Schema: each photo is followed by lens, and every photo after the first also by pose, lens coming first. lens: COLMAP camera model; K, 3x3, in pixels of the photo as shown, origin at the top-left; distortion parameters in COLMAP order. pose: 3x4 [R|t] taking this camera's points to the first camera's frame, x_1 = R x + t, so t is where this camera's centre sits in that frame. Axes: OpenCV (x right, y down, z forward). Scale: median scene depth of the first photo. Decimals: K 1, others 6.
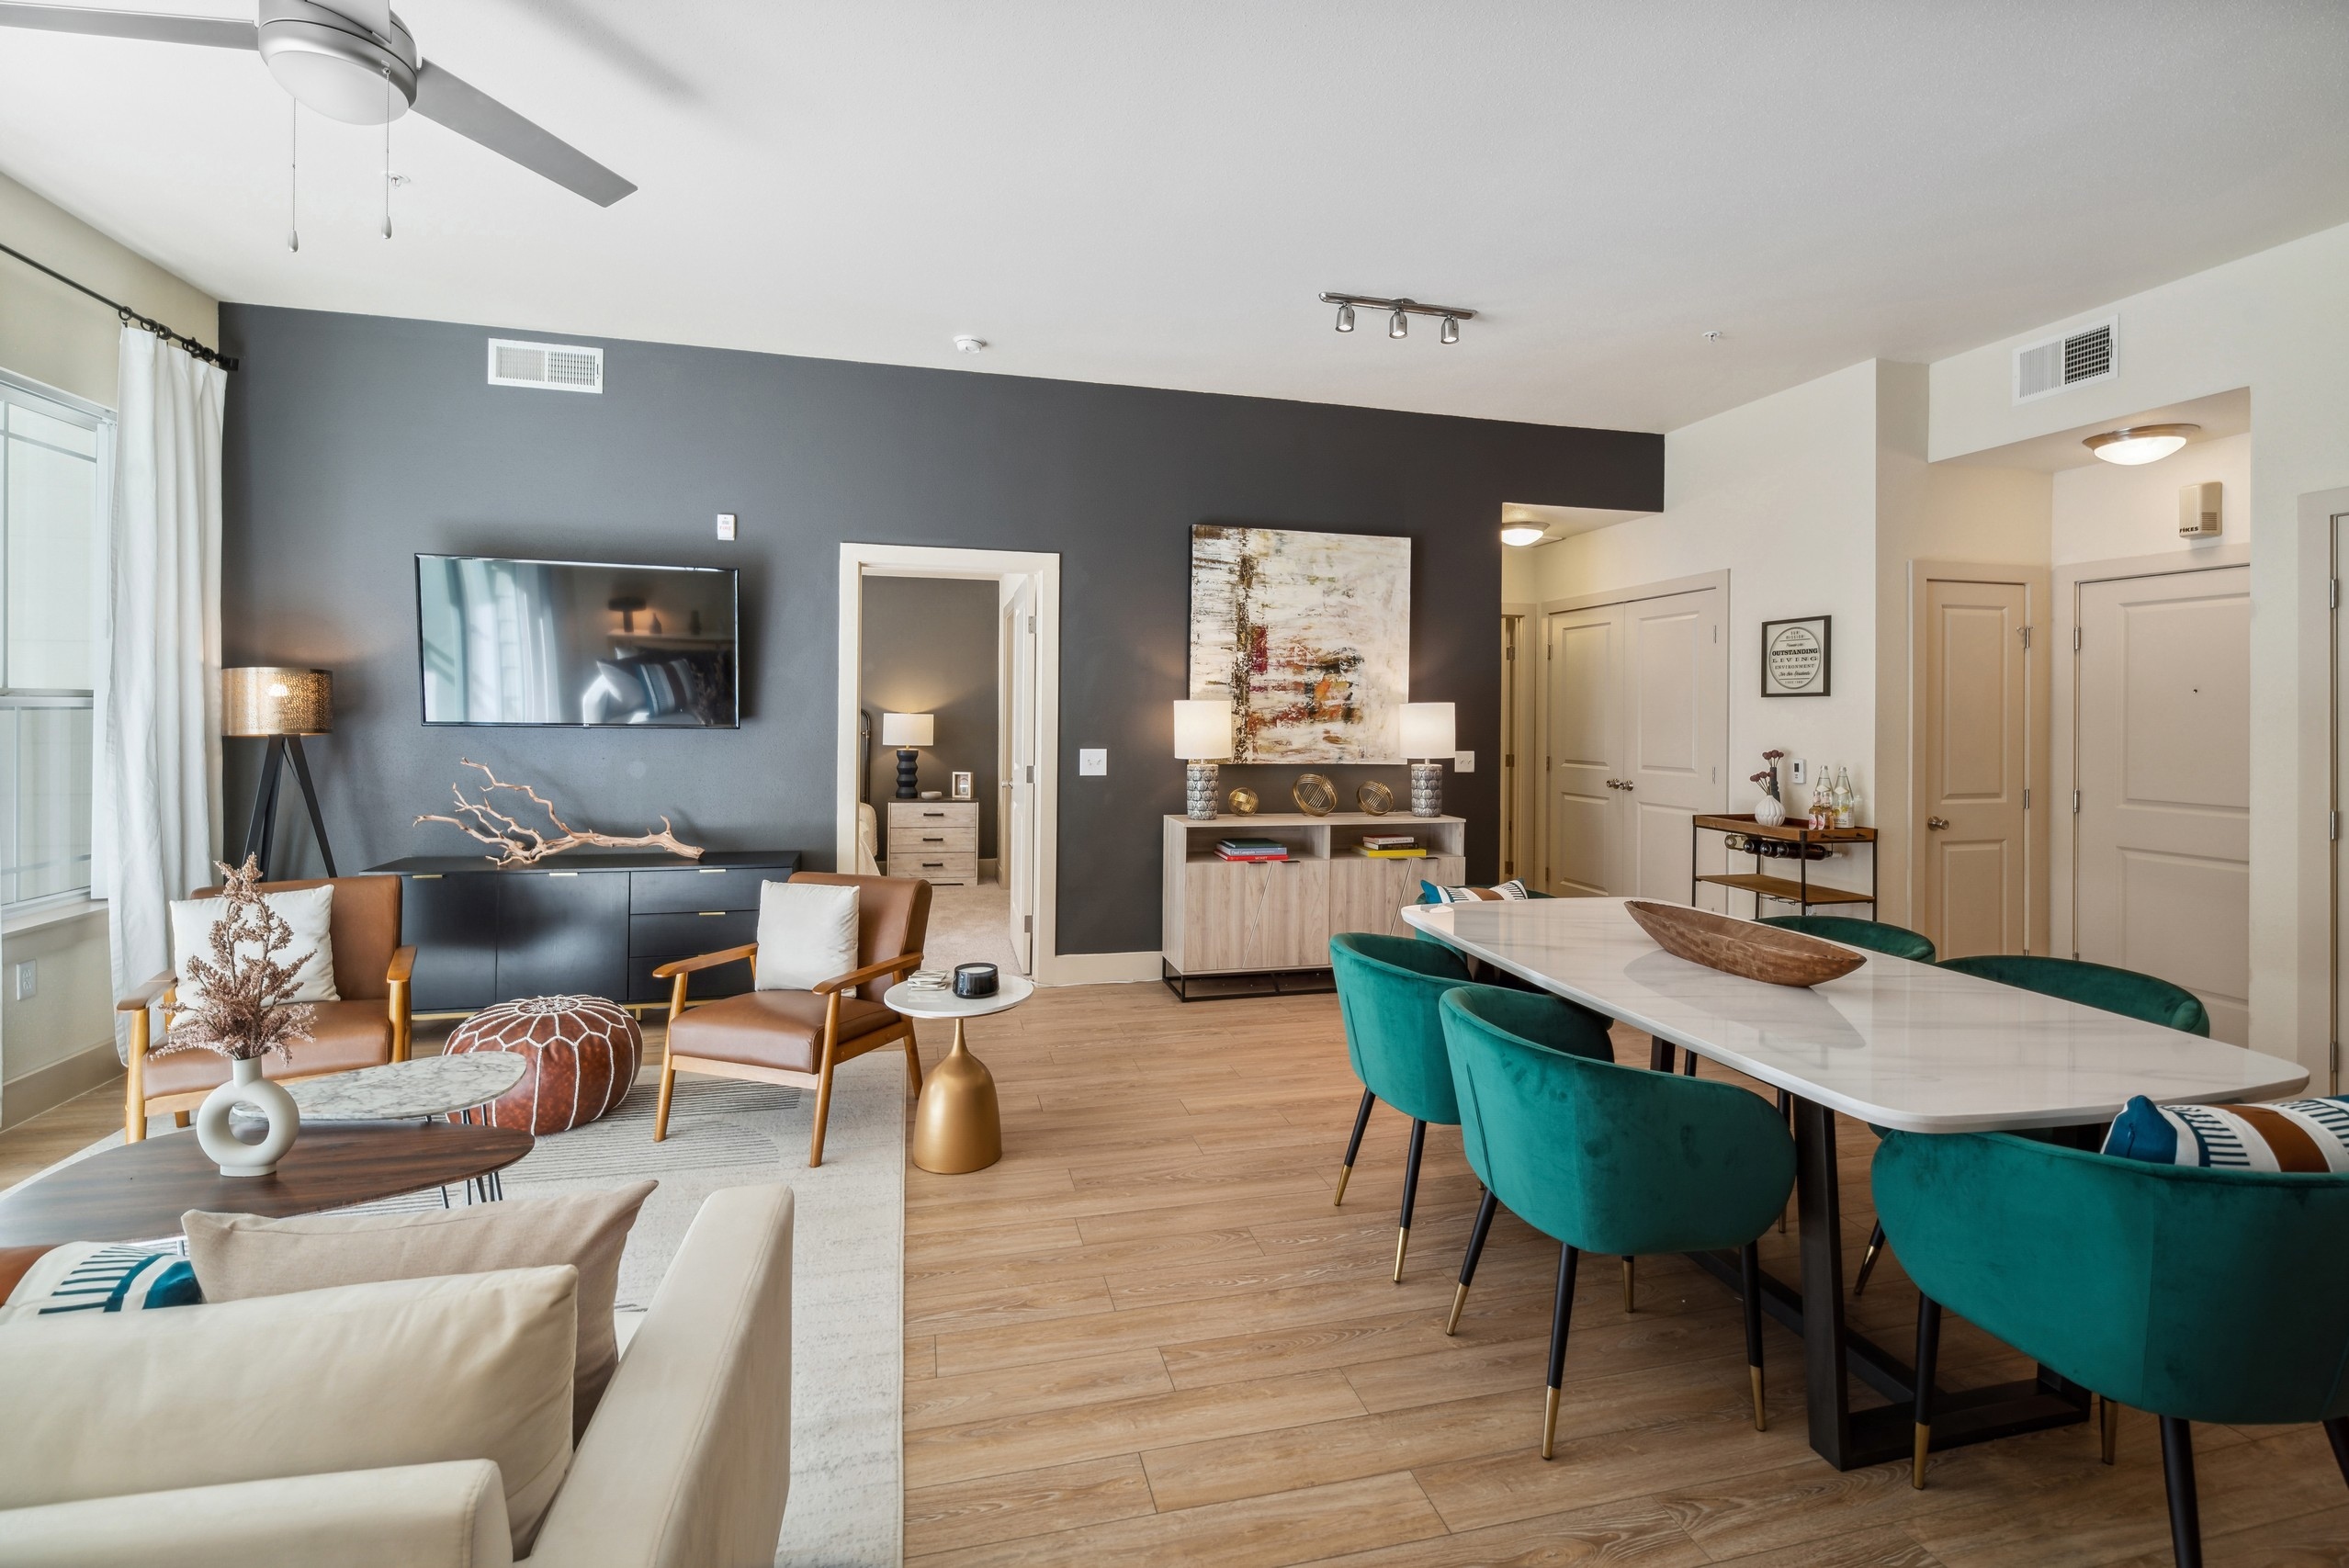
lens RADIAL K [[1058.1, 0, 1178.0], [0, 1058.1, 731.9], [0, 0, 1]] dist [-0.000027, -0.000114]
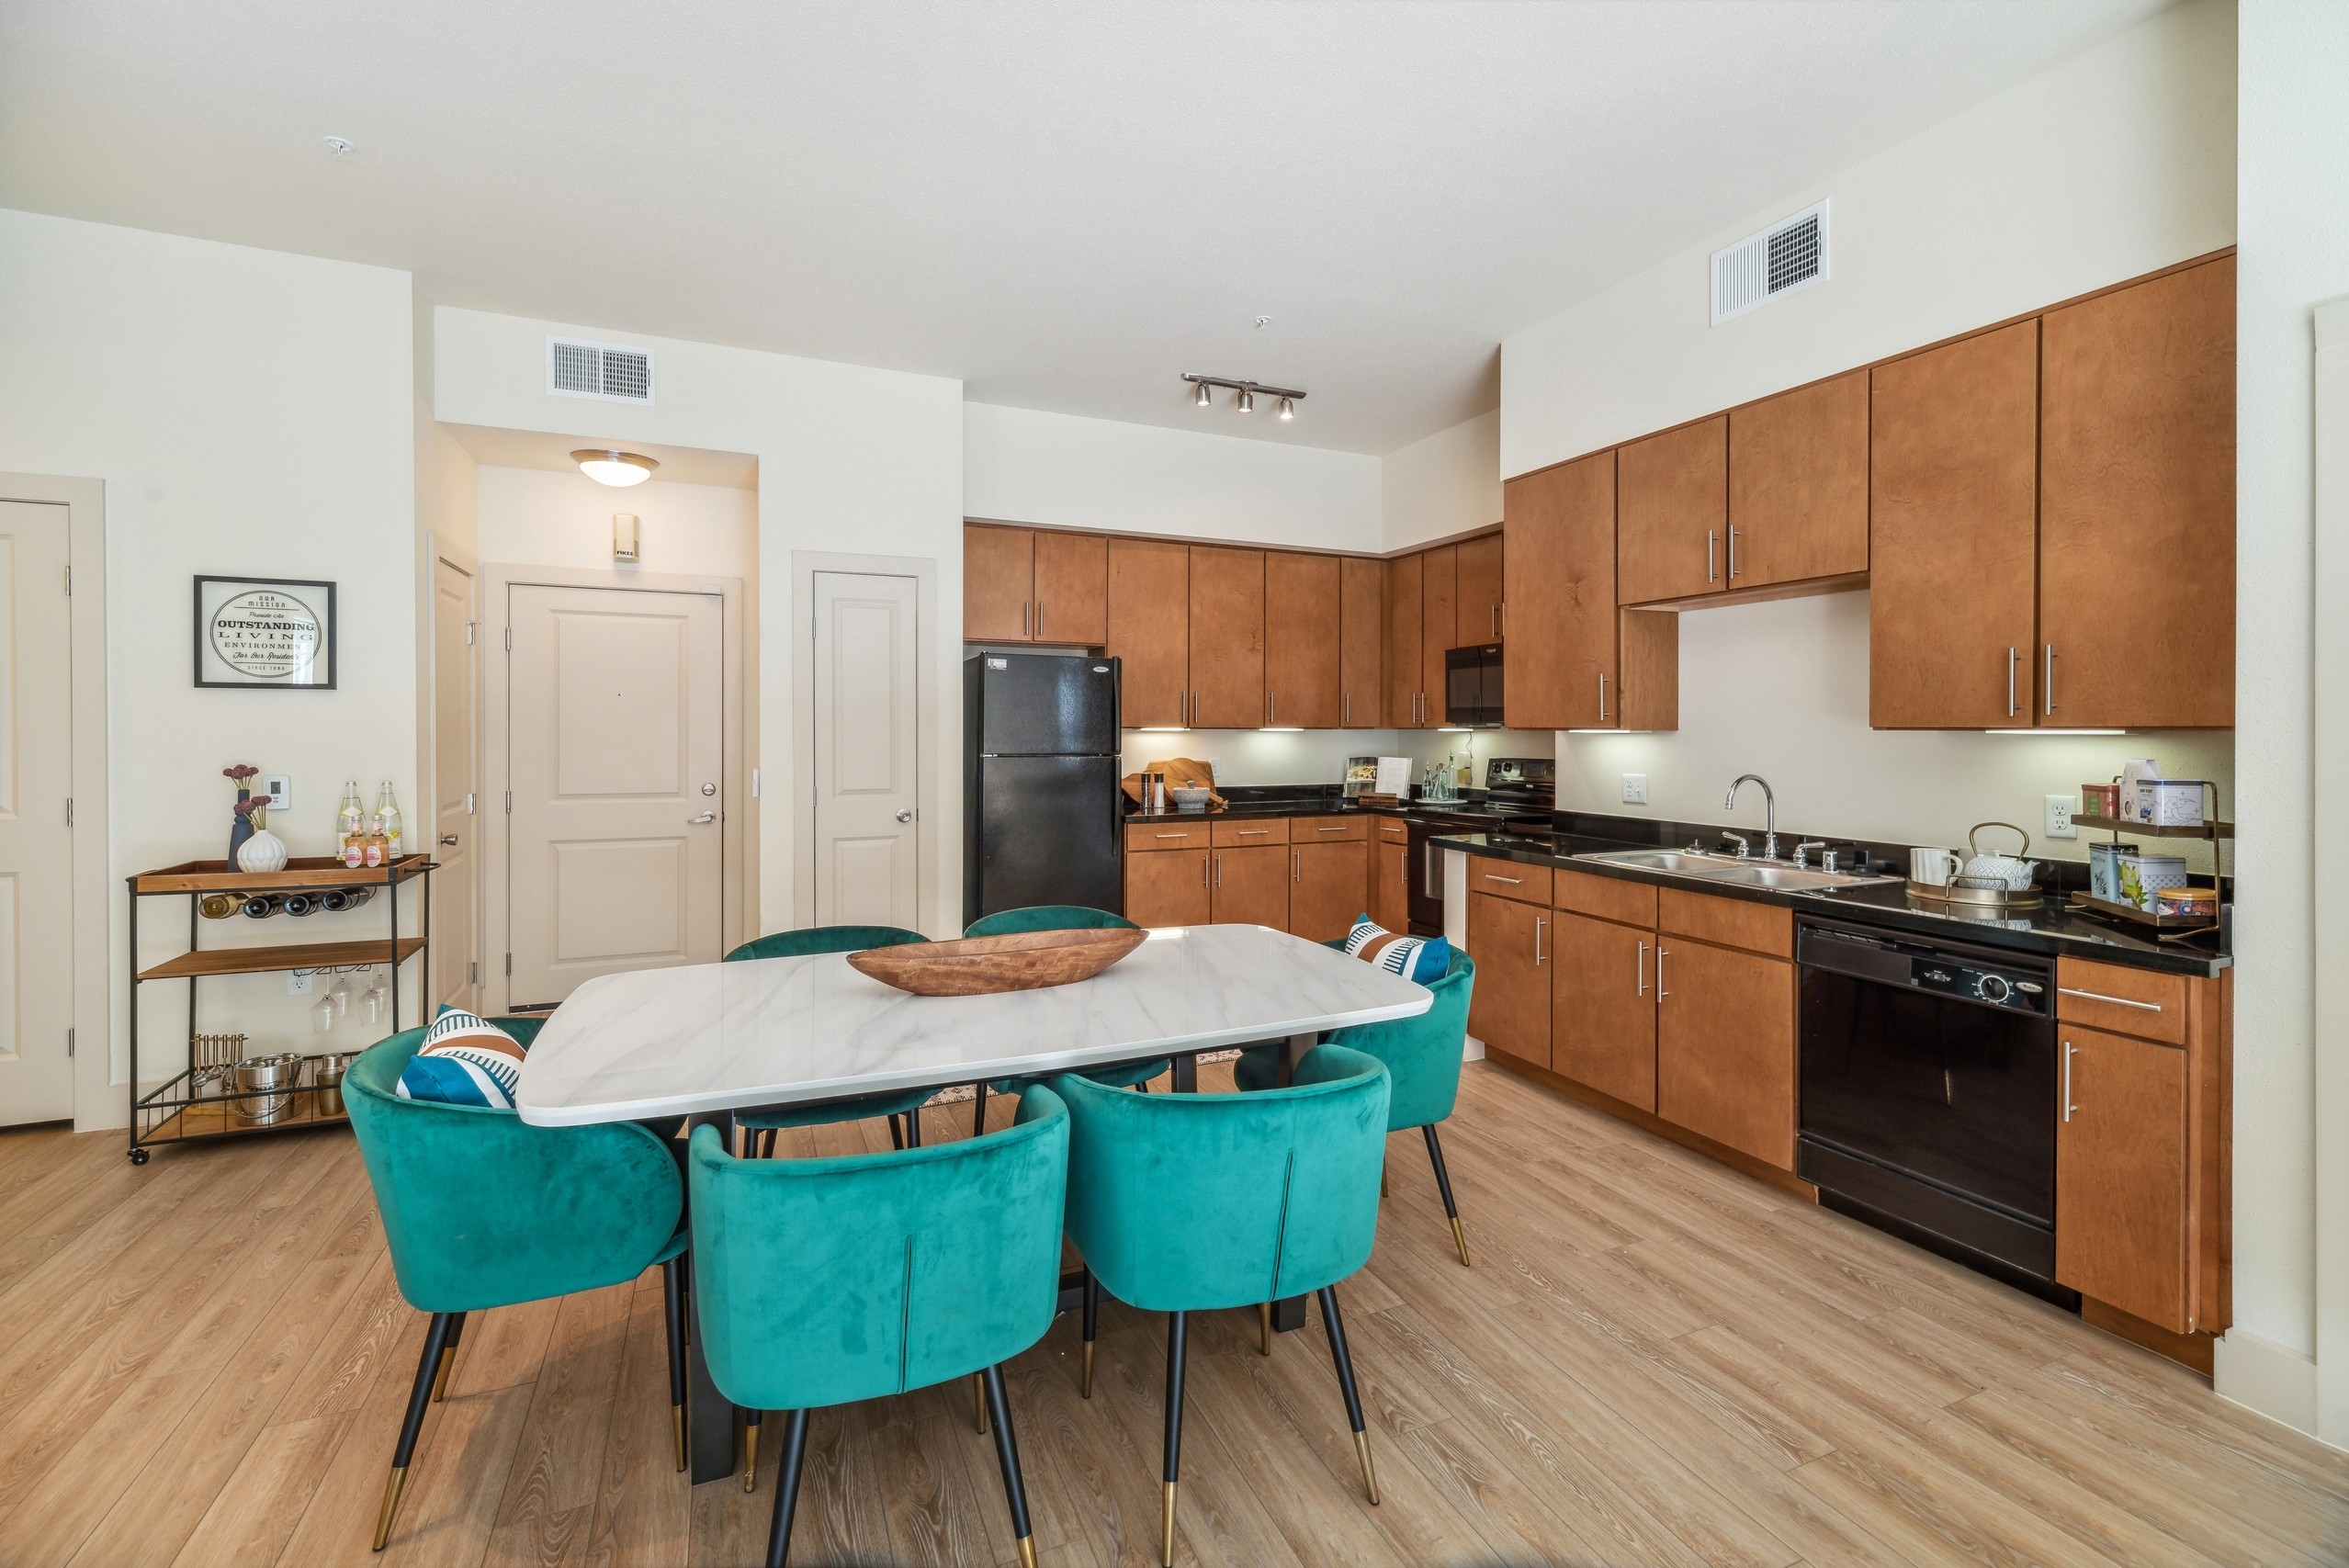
lens RADIAL K [[1058.1, 0, 1178.0], [0, 1058.1, 731.9], [0, 0, 1]] dist [-0.000027, -0.000114]
pose [[-0.162522, -0.010985, 0.986644, -0.226102], [0.008265, 0.999888, 0.012494, -0.008324], [-0.986670, 0.010185, -0.162413, 0.532181]]
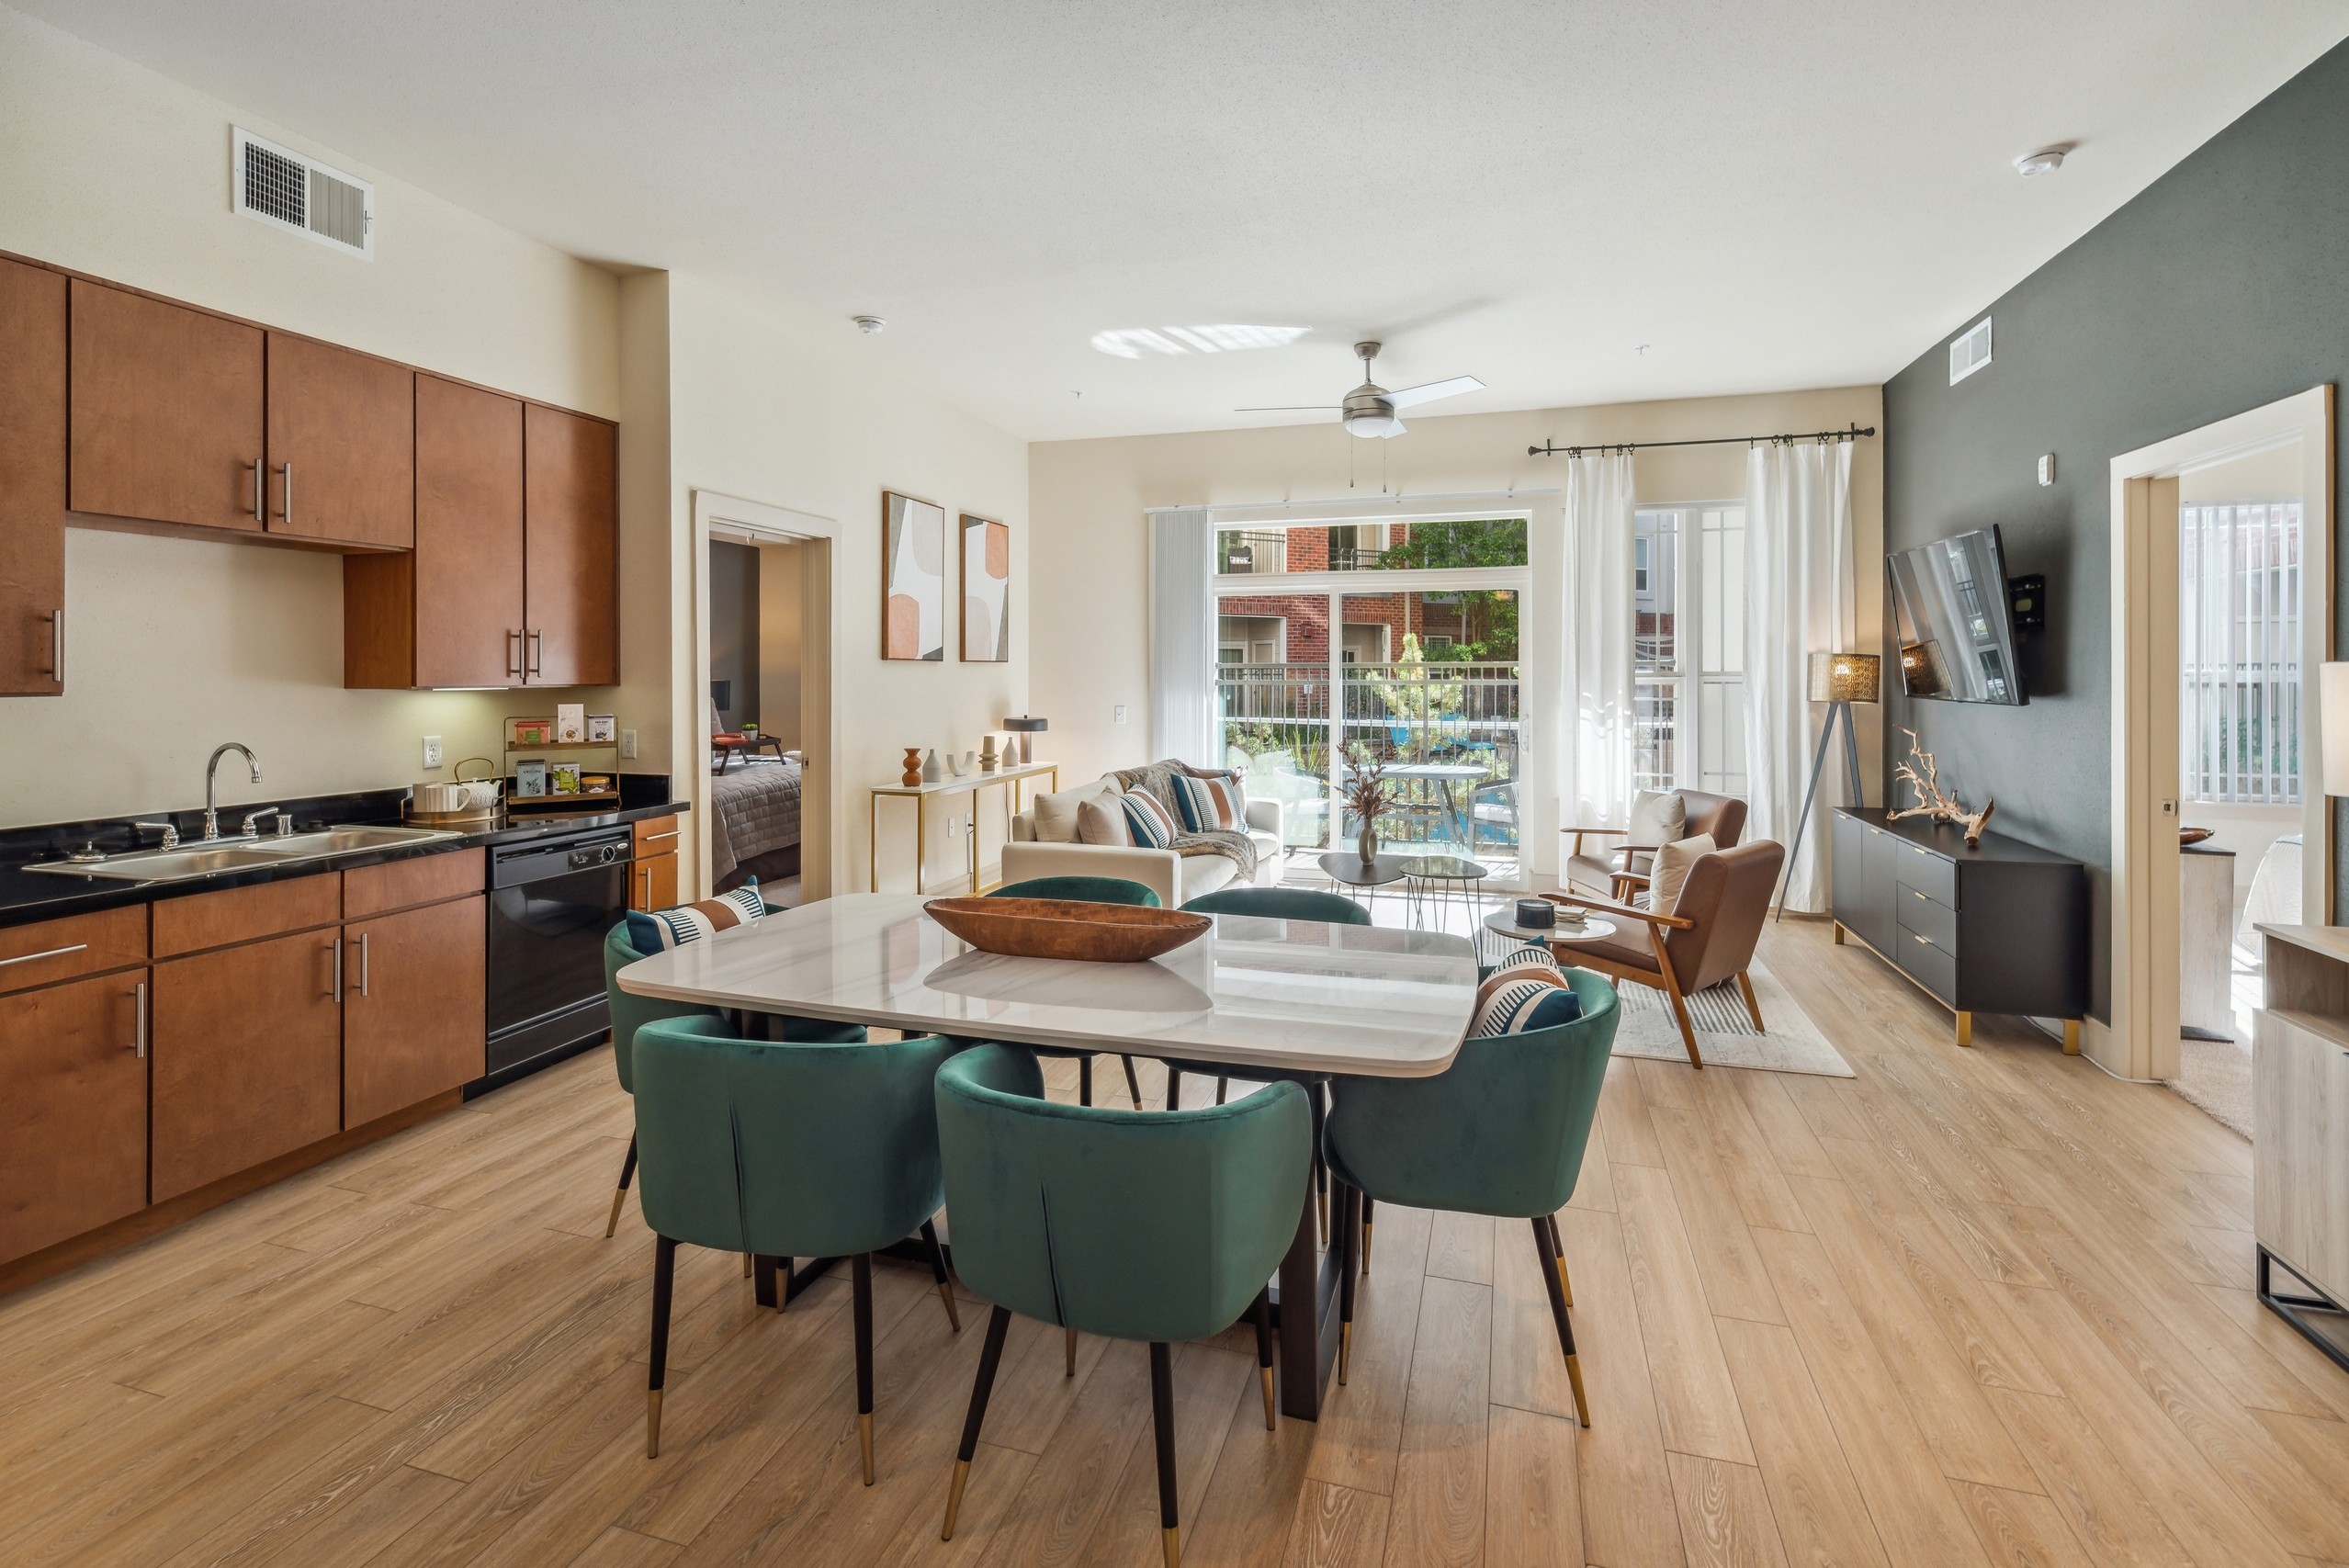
lens RADIAL K [[1055.3, 0, 1170.7], [0, 1055.3, 669.5], [0, 0, 1]] dist [-0.000574, -0.000060]
pose [[-0.522001, -0.009775, -0.852889, 0.670368], [-0.015560, 0.999877, -0.001937, -0.017875], [0.852803, 0.012260, -0.522089, 0.831583]]
